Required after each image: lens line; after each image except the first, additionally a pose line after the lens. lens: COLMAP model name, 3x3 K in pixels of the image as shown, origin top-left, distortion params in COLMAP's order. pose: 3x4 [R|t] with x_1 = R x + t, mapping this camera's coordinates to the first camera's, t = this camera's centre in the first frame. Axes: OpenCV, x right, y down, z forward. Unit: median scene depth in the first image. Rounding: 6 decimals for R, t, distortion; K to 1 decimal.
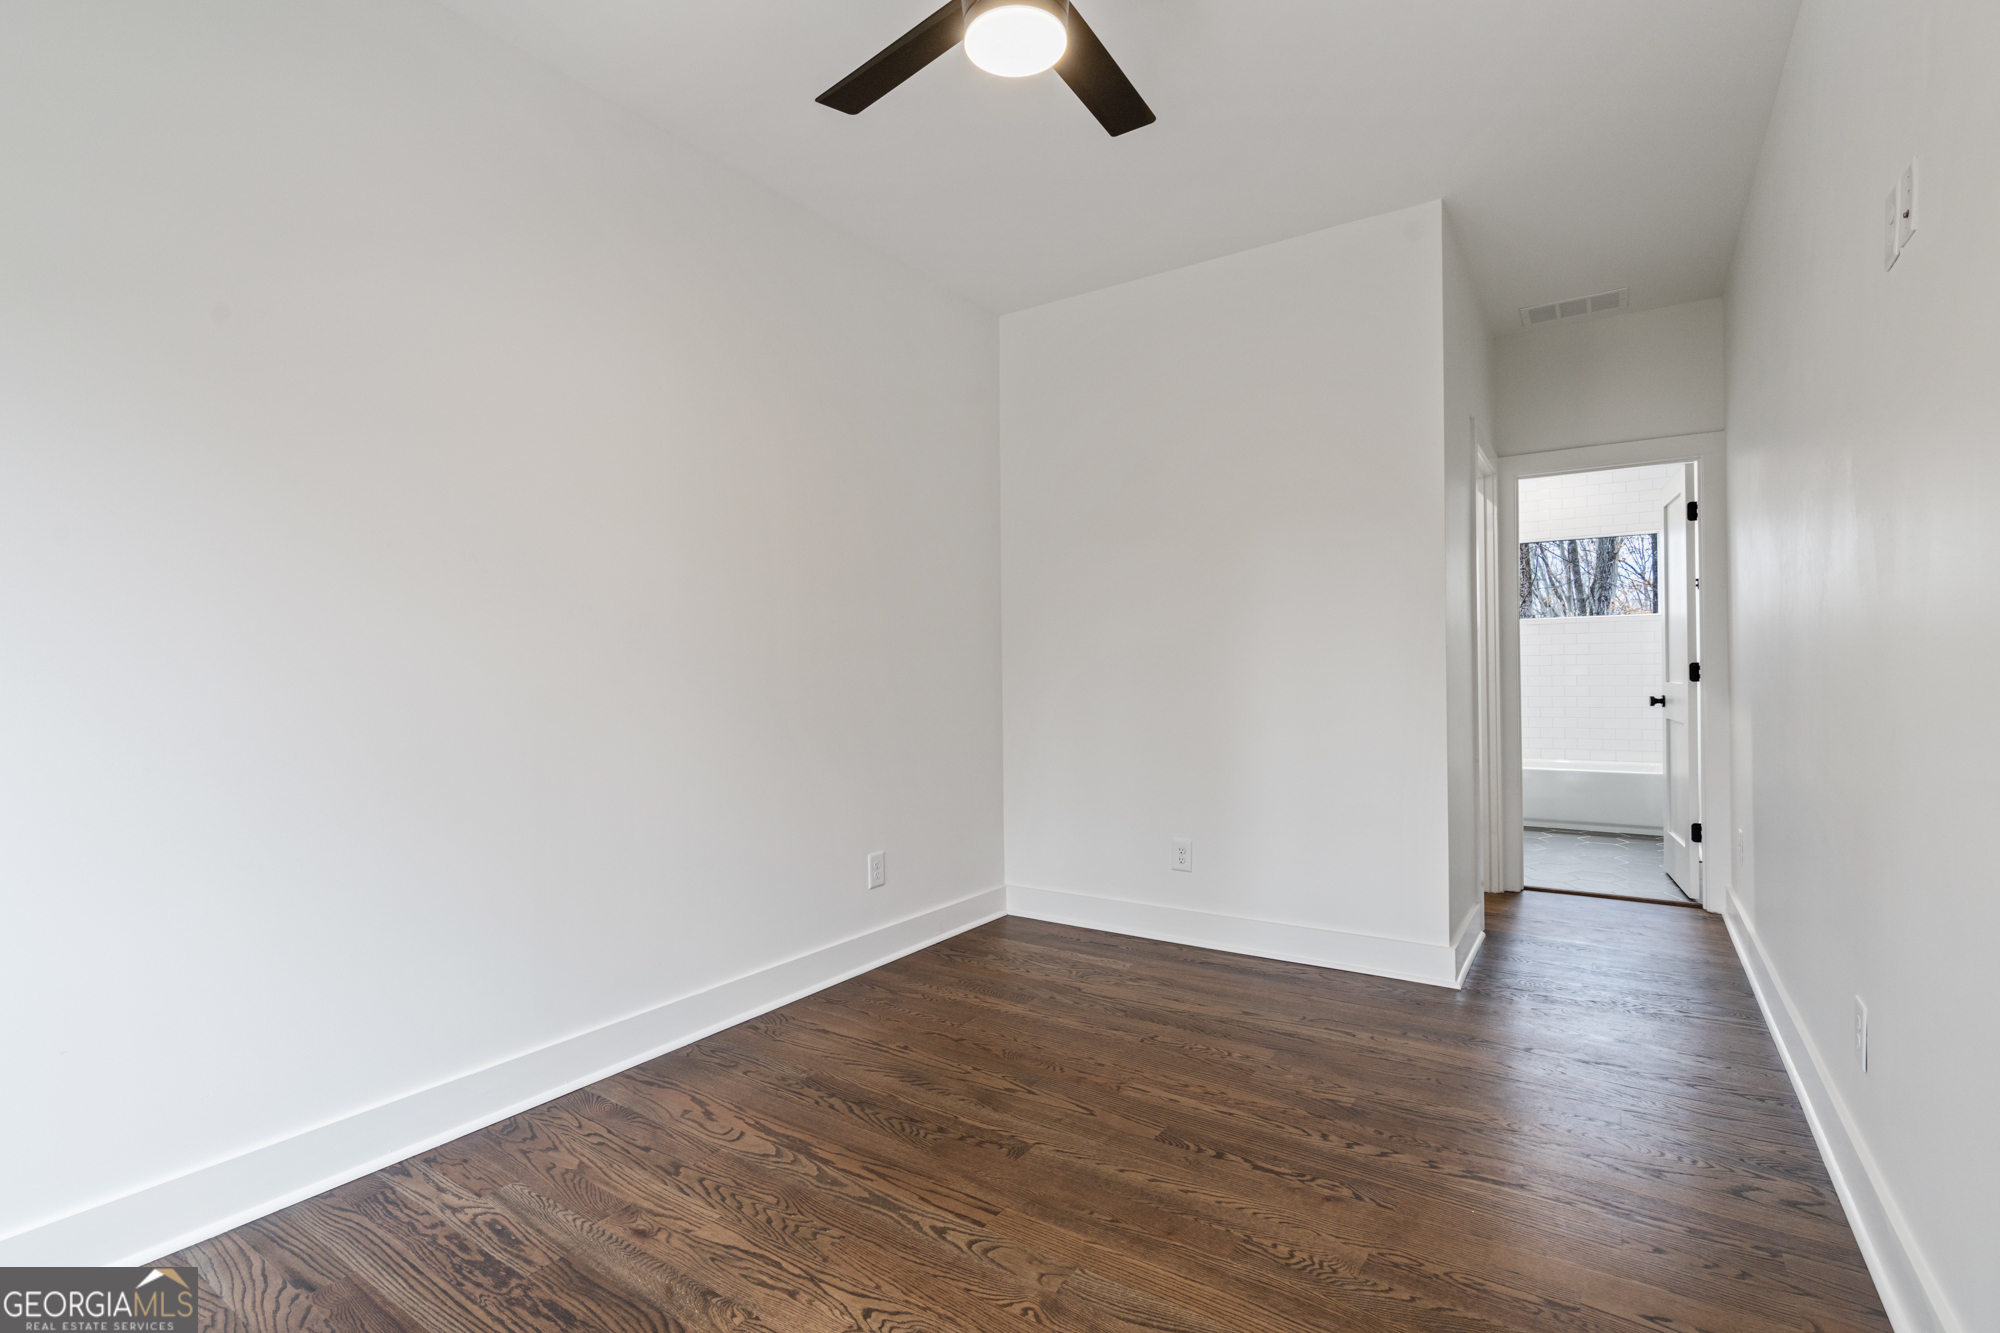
lens RADIAL K [[931.8, 0, 1000.0], [0, 931.8, 666.5], [0, 0, 1]] dist [-0.003702, 0.000275]
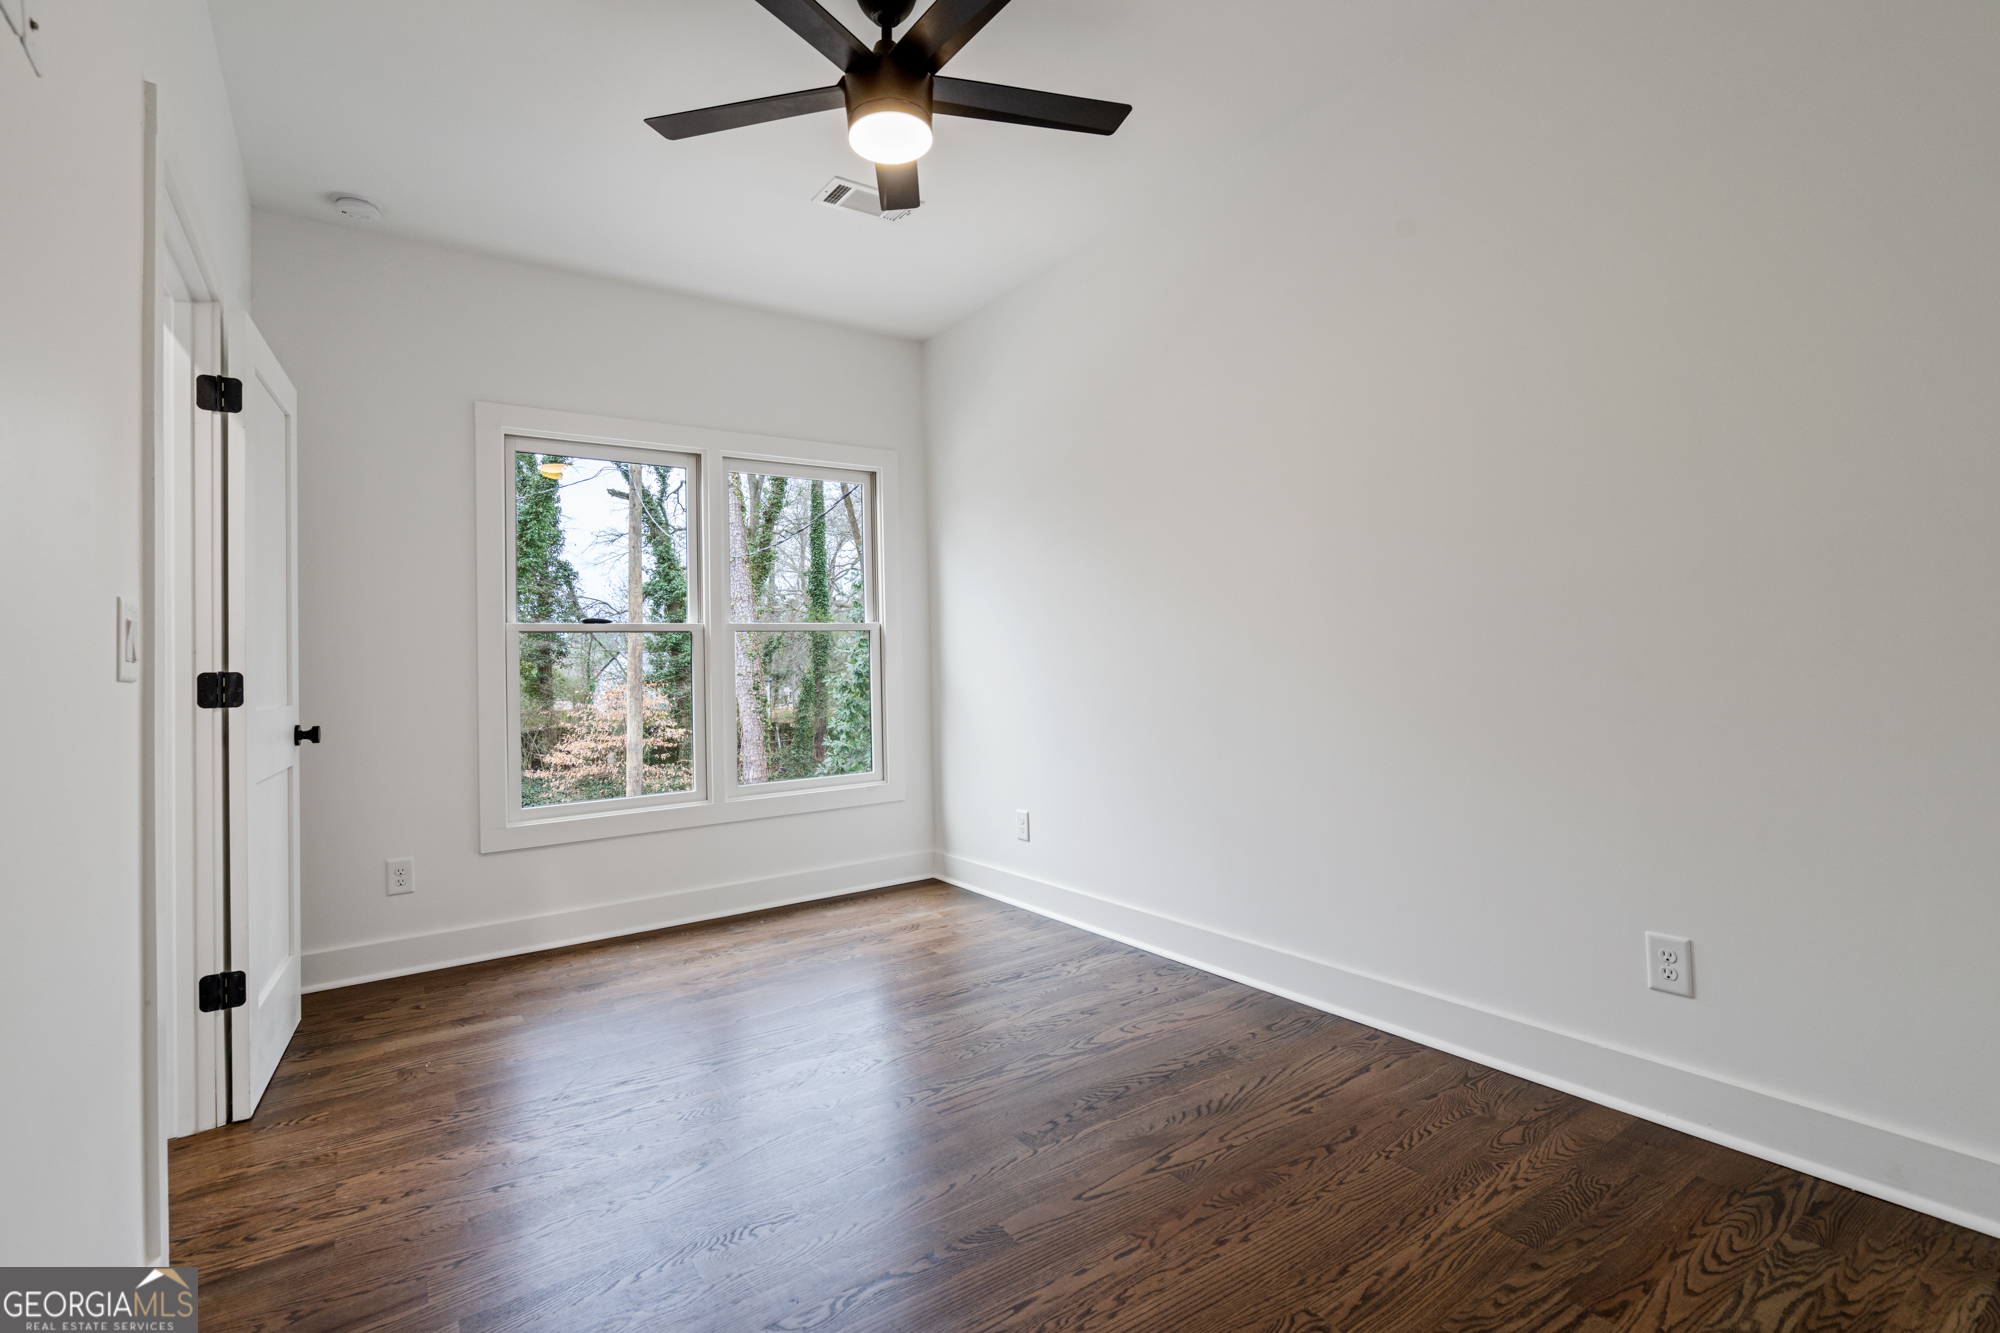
lens RADIAL K [[924.6, 0, 1009.4], [0, 924.6, 621.4], [0, 0, 1]] dist [-0.000392, 0.000538]
pose [[-0.360151, -0.016852, -0.932742, 0.849528], [0.044781, 0.998372, -0.035329, -0.006515], [0.931818, -0.054493, -0.358810, 1.196706]]
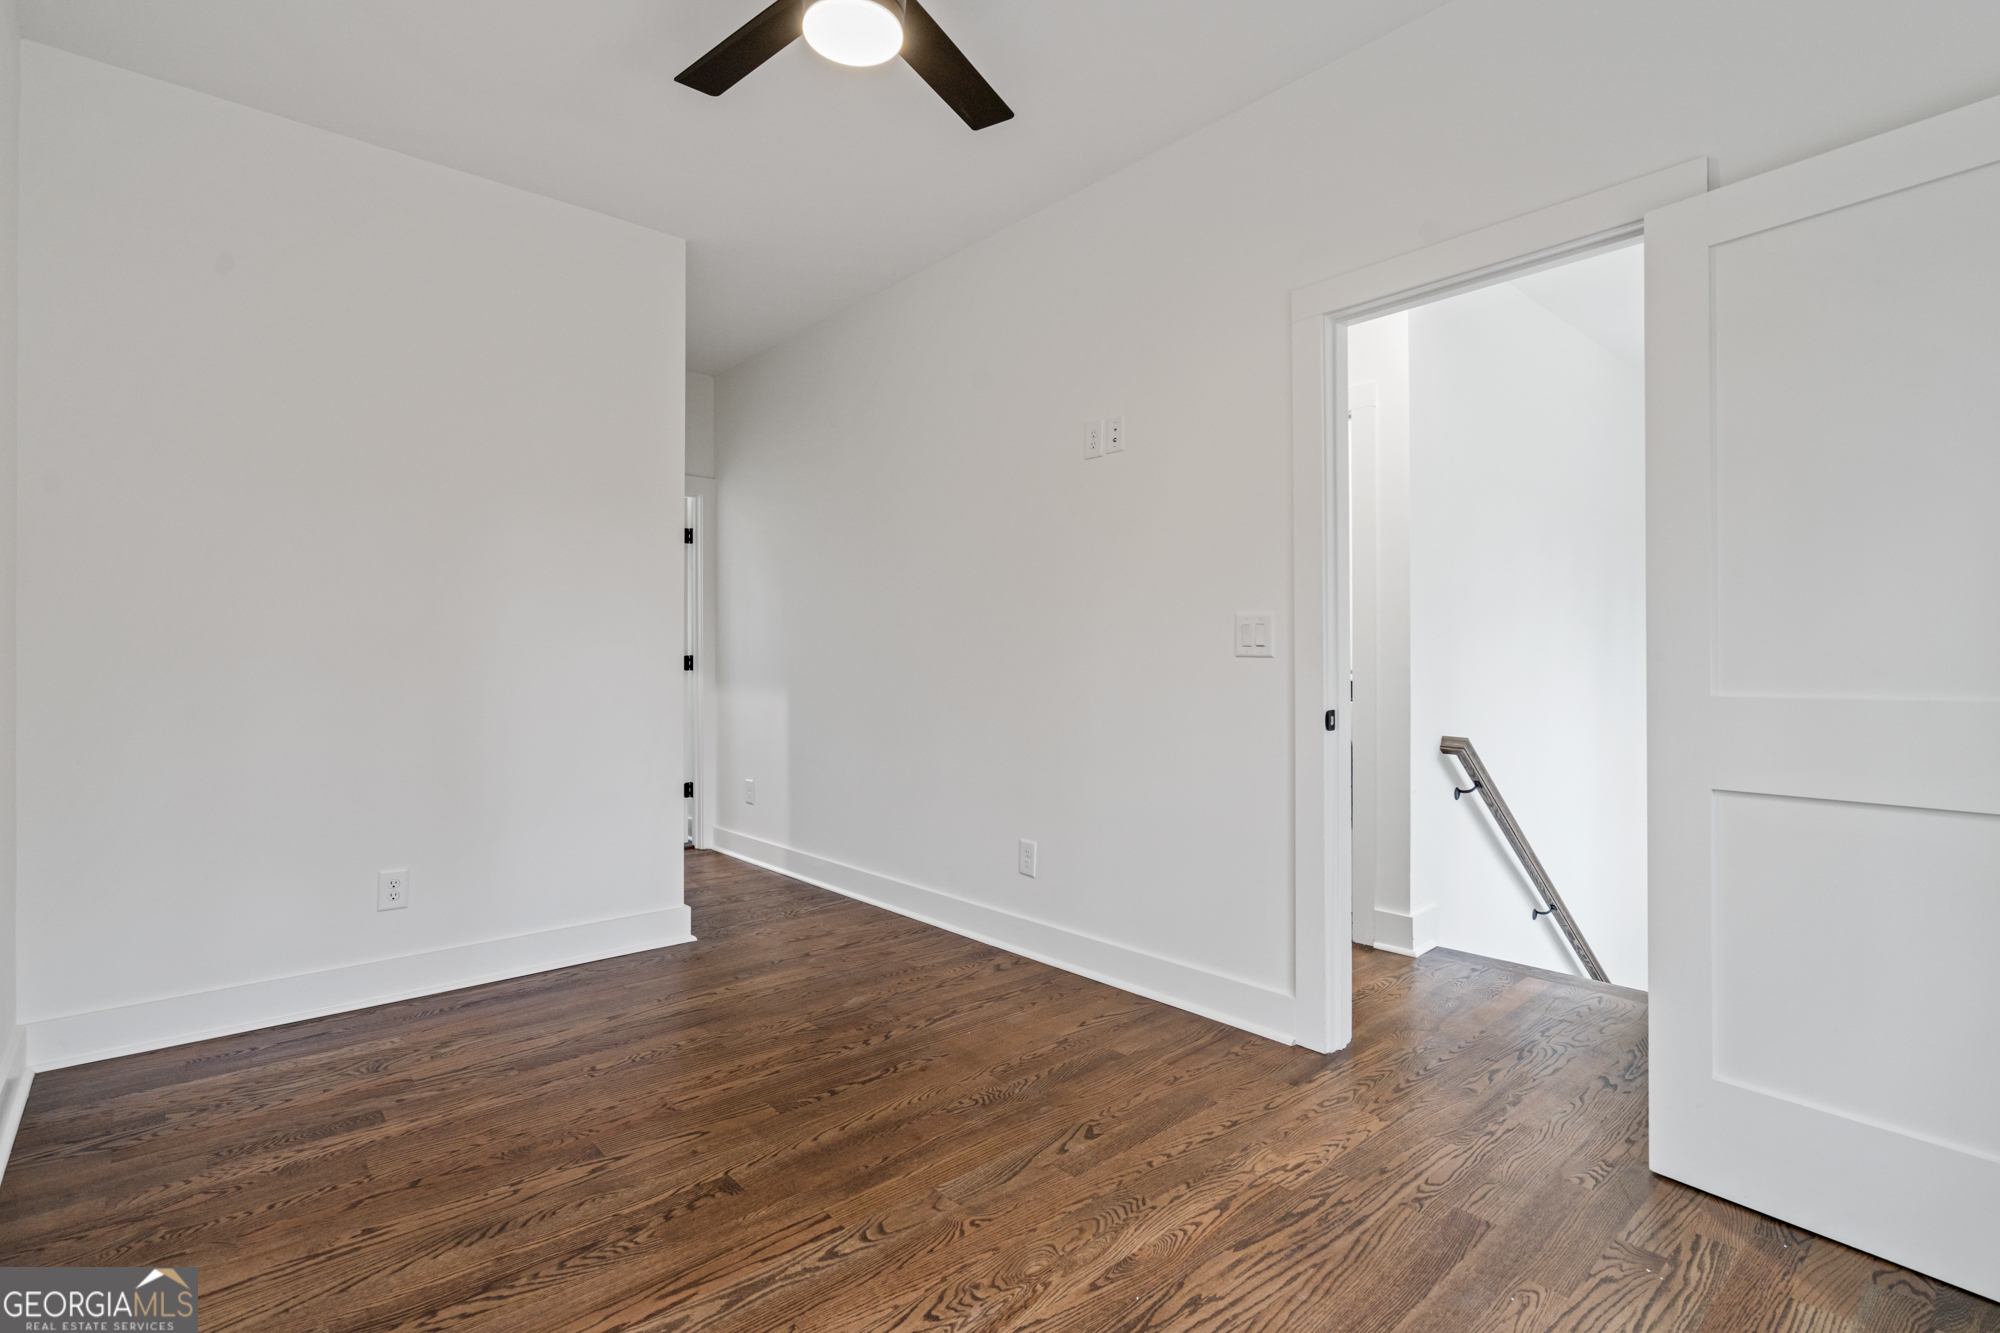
lens RADIAL K [[931.8, 0, 1000.0], [0, 931.8, 666.5], [0, 0, 1]] dist [-0.003702, 0.000275]
pose [[0.253755, 0.003369, 0.967263, -0.704969], [-0.010720, 0.999942, -0.000670, 0.001091], [-0.967209, -0.010199, 0.253776, 0.444785]]
